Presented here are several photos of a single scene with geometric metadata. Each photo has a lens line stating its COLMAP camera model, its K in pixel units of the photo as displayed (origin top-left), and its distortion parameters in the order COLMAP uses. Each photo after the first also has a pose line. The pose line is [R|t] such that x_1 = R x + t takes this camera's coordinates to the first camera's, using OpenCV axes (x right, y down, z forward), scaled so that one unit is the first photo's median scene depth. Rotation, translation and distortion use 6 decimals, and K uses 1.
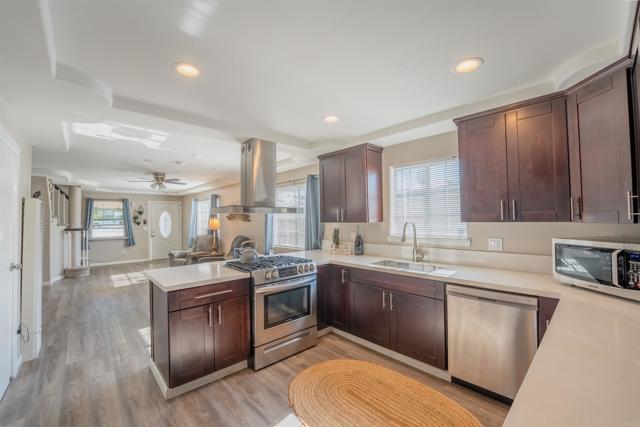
lens RADIAL K [[263.7, 0, 320.0], [0, 263.7, 213.5], [0, 0, 1]] dist [-0.001044, -0.000144]
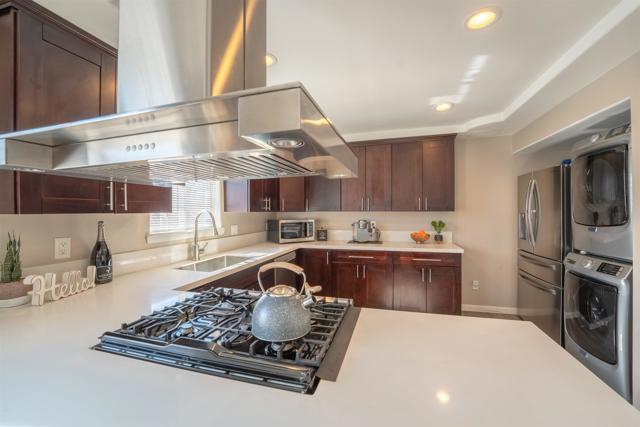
lens RADIAL K [[267.5, 0, 320.0], [0, 267.5, 213.5], [0, 0, 1]] dist [-0.000868, -0.000226]
pose [[-0.524762, 0.012853, 0.851152, -0.577881], [-0.006647, 0.999794, -0.019196, 0.050915], [-0.851223, -0.015731, -0.524569, 1.133901]]
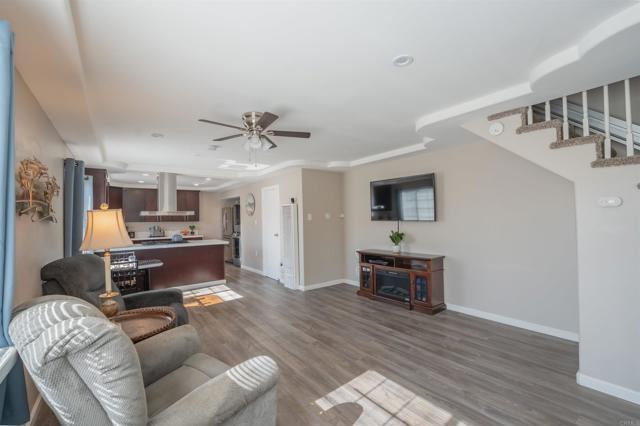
lens RADIAL K [[258.9, 0, 320.0], [0, 258.9, 213.0], [0, 0, 1]] dist [-0.000635, -0.000025]
pose [[-0.996948, 0.038138, 0.068121, -1.388683], [0.034999, 0.998296, -0.046695, 0.100664], [-0.069786, -0.044169, -0.996584, 2.720608]]
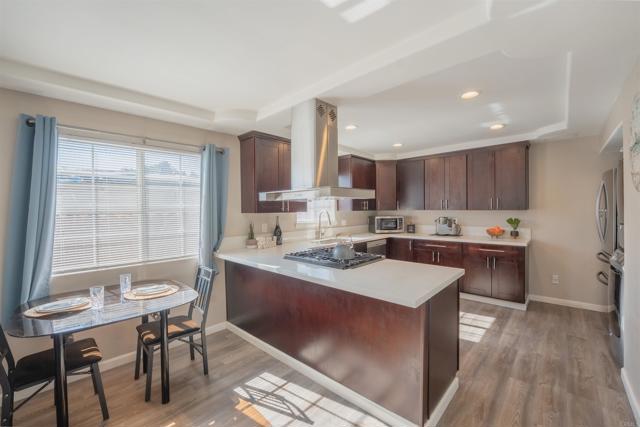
lens RADIAL K [[263.7, 0, 320.0], [0, 263.7, 213.5], [0, 0, 1]] dist [-0.001044, -0.000144]
pose [[-0.081838, 0.000843, 0.996645, -1.081688], [-0.012288, 0.999923, -0.001855, 0.047392], [-0.996570, -0.012399, -0.081821, 1.139194]]
